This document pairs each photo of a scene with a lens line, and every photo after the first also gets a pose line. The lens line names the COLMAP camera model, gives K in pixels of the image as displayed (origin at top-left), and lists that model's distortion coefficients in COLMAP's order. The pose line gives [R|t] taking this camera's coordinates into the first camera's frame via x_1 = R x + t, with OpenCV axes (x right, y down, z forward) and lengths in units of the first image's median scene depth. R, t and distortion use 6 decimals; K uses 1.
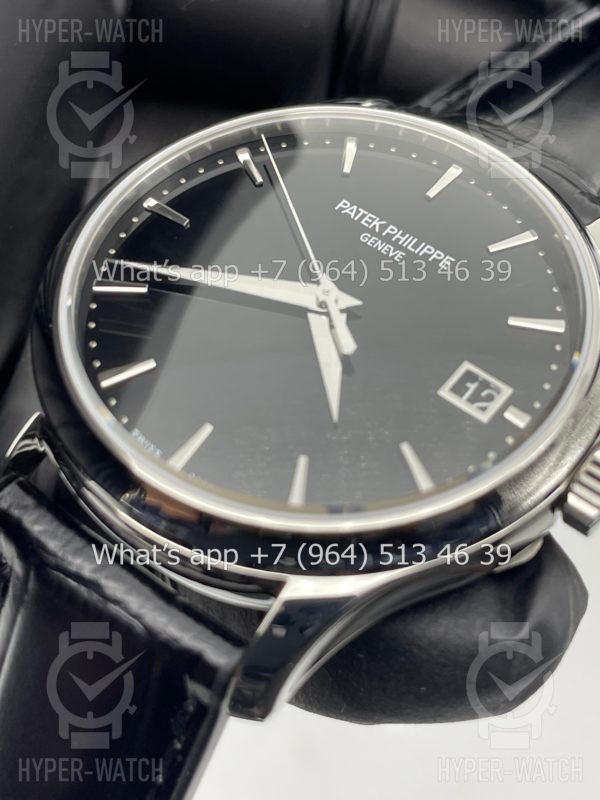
lens RADIAL K [[1187.4, 0, 302.5], [0, 1187.4, 395.9], [0, 0, 1]] dist [0.156489, 0.000000]
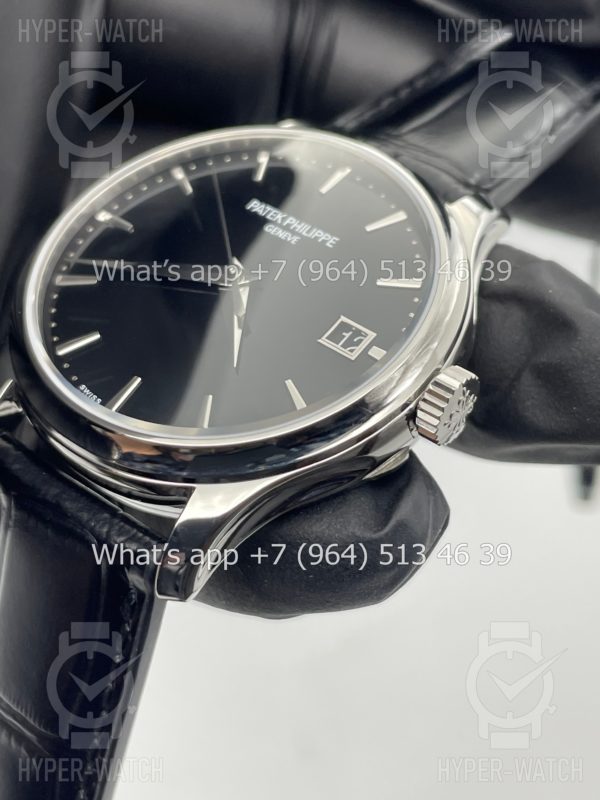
lens RADIAL K [[1187.4, 0, 297.9], [0, 1187.4, 404.1], [0, 0, 1]] dist [0.156489, 0.000000]
pose [[0.993704, -0.065432, -0.090944, 0.193985], [0.061248, 0.996964, -0.048068, 0.118117], [0.093813, 0.042195, 0.994695, -0.239173]]
